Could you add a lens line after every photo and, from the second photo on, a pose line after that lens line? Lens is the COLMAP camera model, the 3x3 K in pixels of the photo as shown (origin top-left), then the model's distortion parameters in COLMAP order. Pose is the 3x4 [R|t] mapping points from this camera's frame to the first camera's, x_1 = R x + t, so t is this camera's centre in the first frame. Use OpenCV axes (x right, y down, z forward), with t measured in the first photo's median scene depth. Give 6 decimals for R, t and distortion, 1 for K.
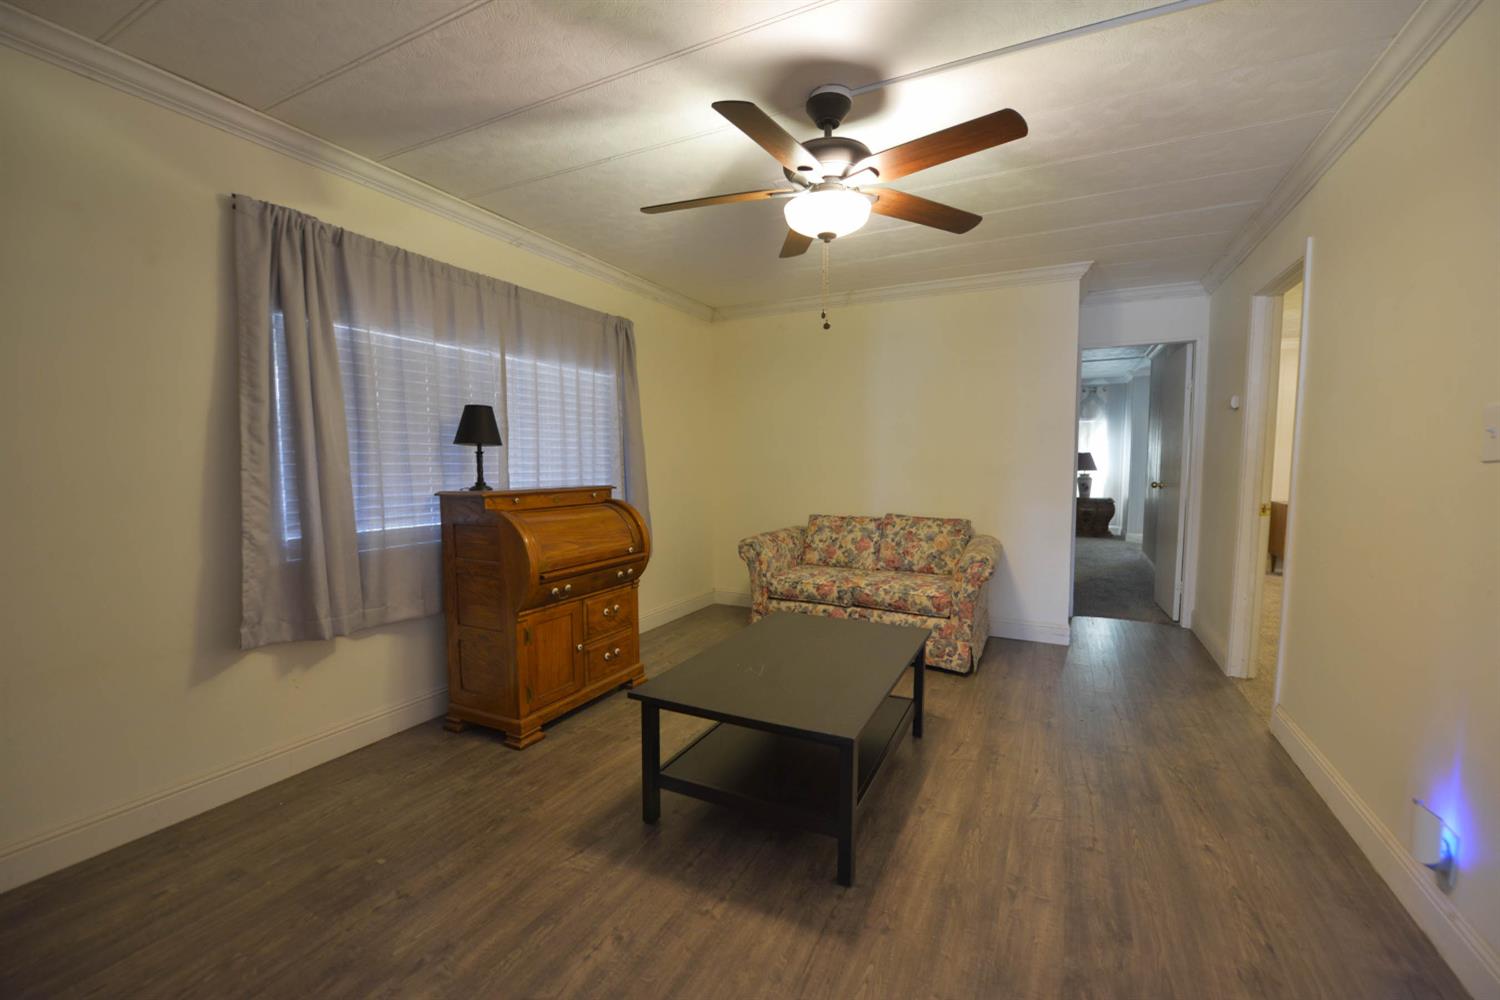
lens RADIAL K [[606.6, 0, 757.8], [0, 606.6, 507.1], [0, 0, 1]] dist [-0.018833, -0.001807]
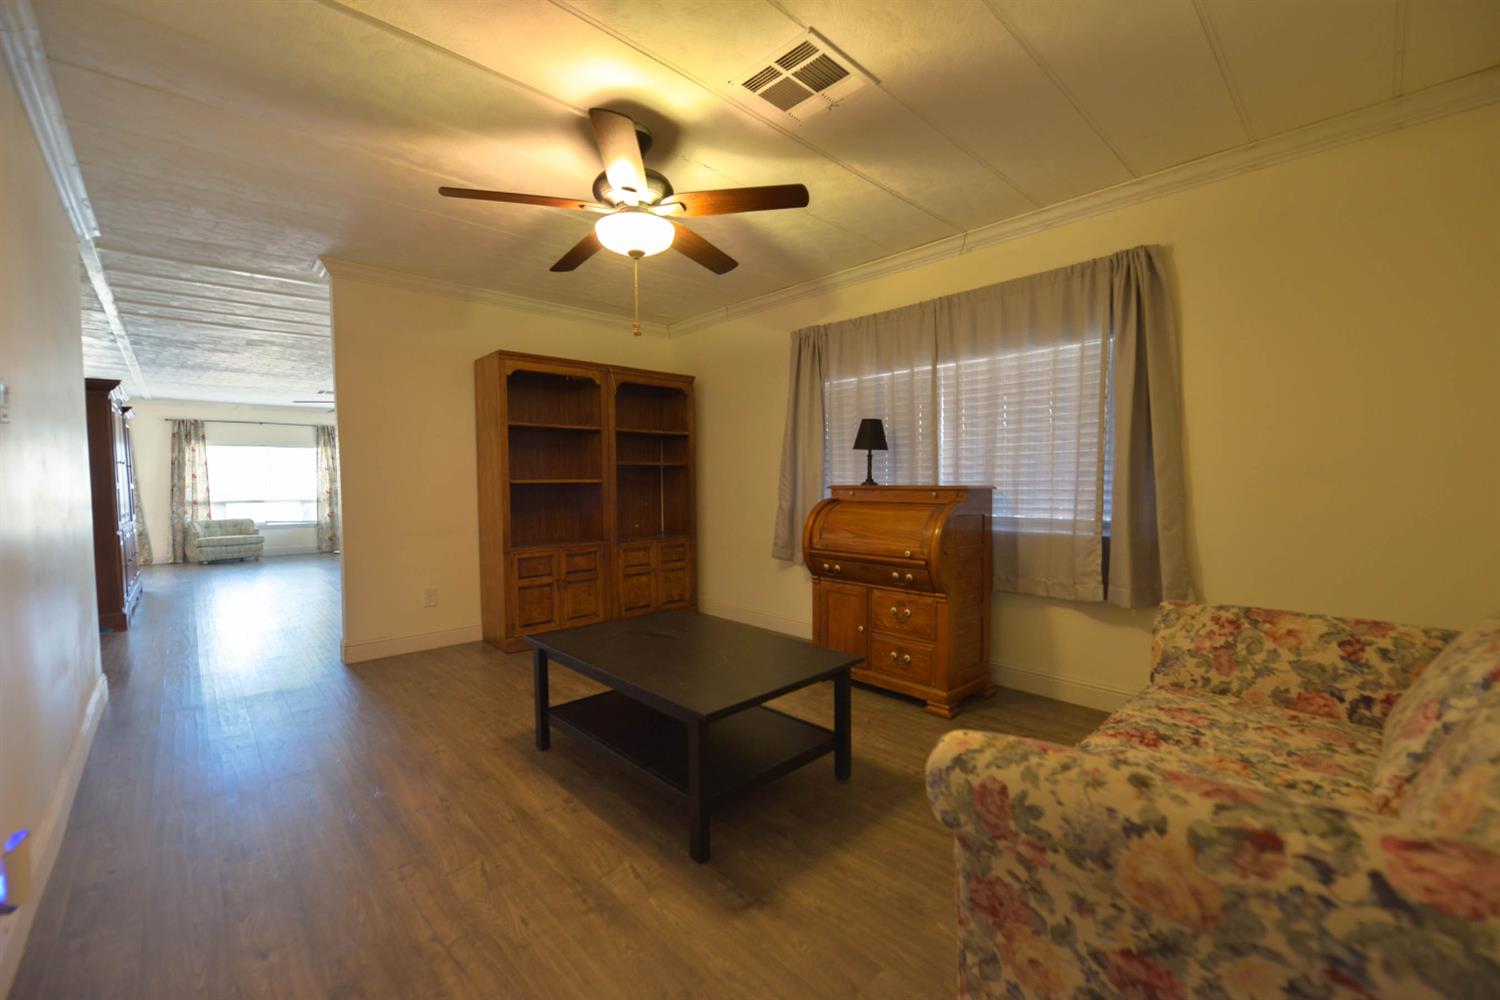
lens RADIAL K [[606.6, 0, 757.8], [0, 606.6, 507.1], [0, 0, 1]] dist [-0.018833, -0.001807]
pose [[-0.341857, 0.046799, -0.938586, 0.804593], [-0.063139, 0.995359, 0.072627, -0.058463], [0.937629, 0.084089, -0.337315, 1.183949]]
